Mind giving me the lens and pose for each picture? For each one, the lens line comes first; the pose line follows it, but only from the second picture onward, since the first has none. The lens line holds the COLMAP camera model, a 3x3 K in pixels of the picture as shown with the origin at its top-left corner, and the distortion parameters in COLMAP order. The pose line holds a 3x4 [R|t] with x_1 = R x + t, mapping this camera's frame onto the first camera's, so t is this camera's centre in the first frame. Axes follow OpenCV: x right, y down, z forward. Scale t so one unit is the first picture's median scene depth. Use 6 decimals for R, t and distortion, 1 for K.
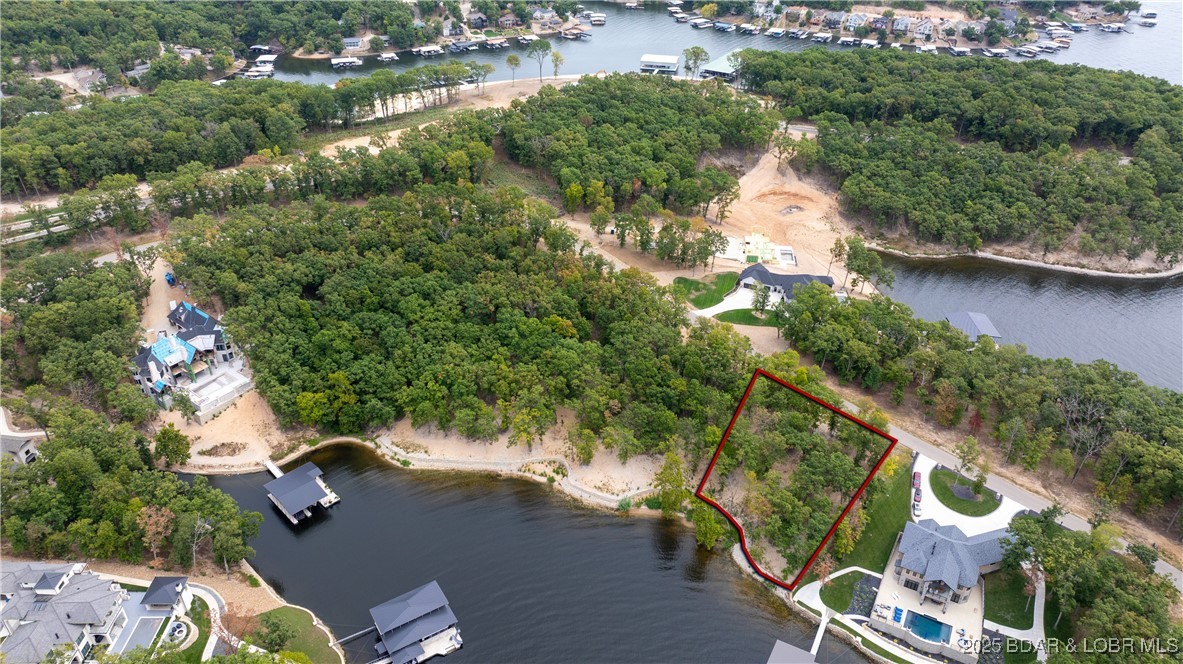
lens RADIAL K [[823.3, 0, 599.8], [0, 823.3, 331.3], [0, 0, 1]] dist [-0.037421, 0.036048]
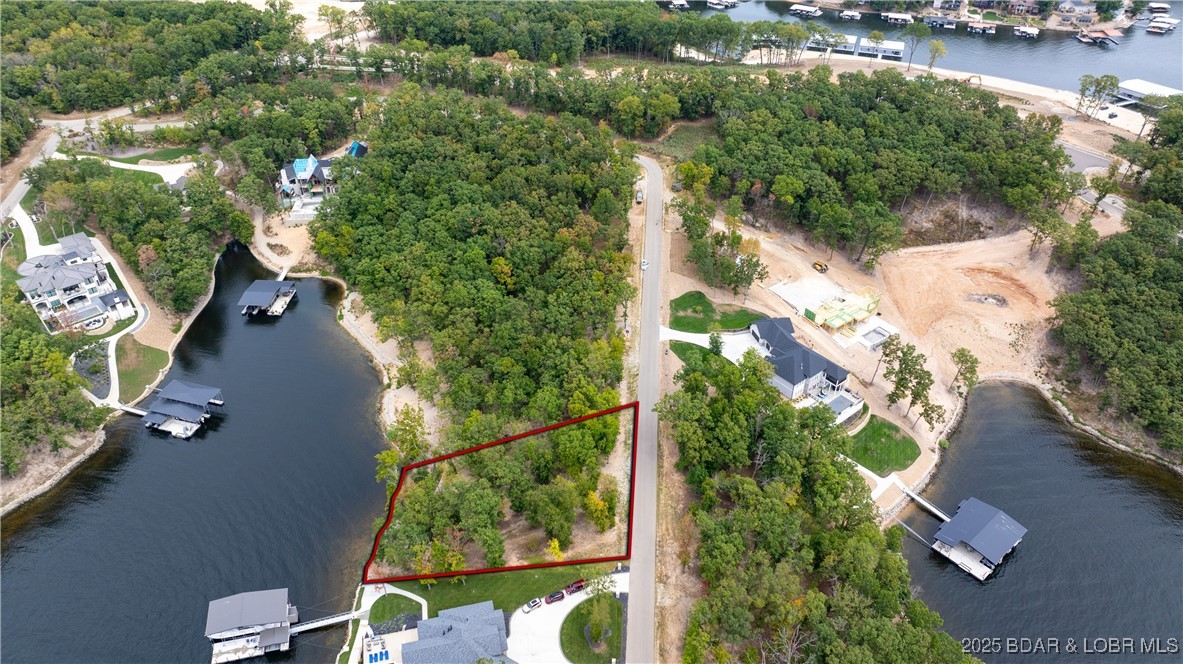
lens RADIAL K [[823.3, 0, 599.8], [0, 823.3, 331.3], [0, 0, 1]] dist [-0.037421, 0.036048]
pose [[0.668556, 0.432583, -0.604900, 0.712291], [-0.400746, 0.894768, 0.196959, -0.195974], [0.626446, 0.110733, 0.771559, 0.320531]]
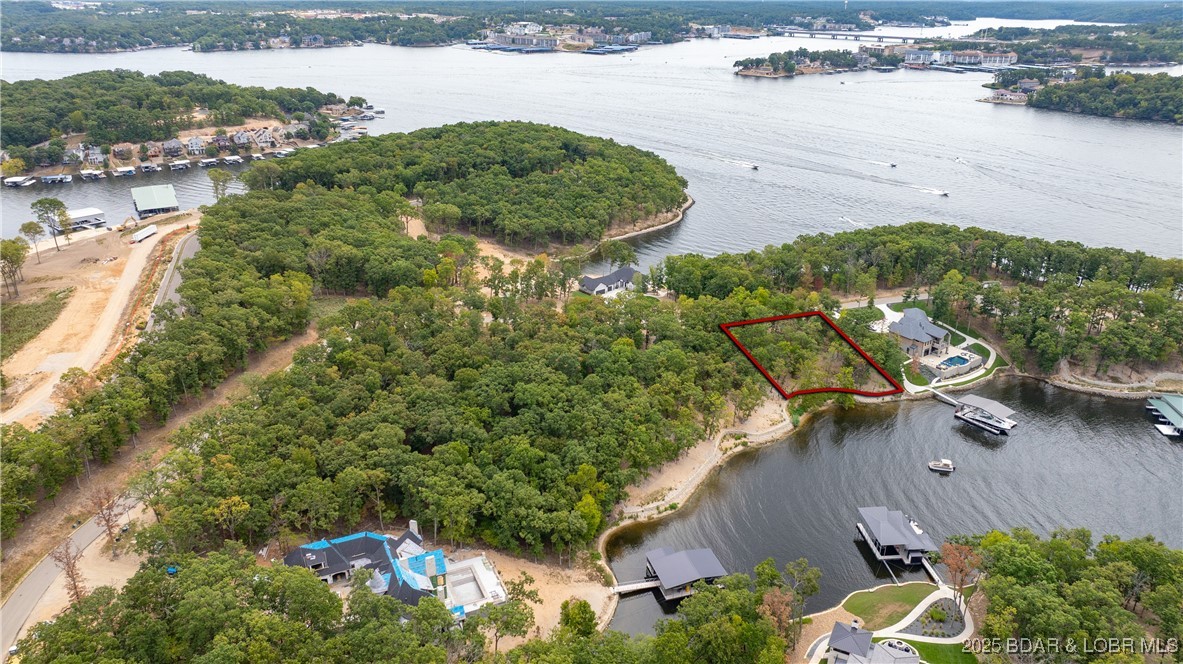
lens RADIAL K [[823.3, 0, 599.8], [0, 823.3, 331.3], [0, 0, 1]] dist [-0.037421, 0.036048]
pose [[0.471730, -0.352237, 0.808332, -0.964906], [0.475296, 0.873734, 0.103361, -0.157926], [-0.742674, 0.335438, 0.579583, 0.422136]]
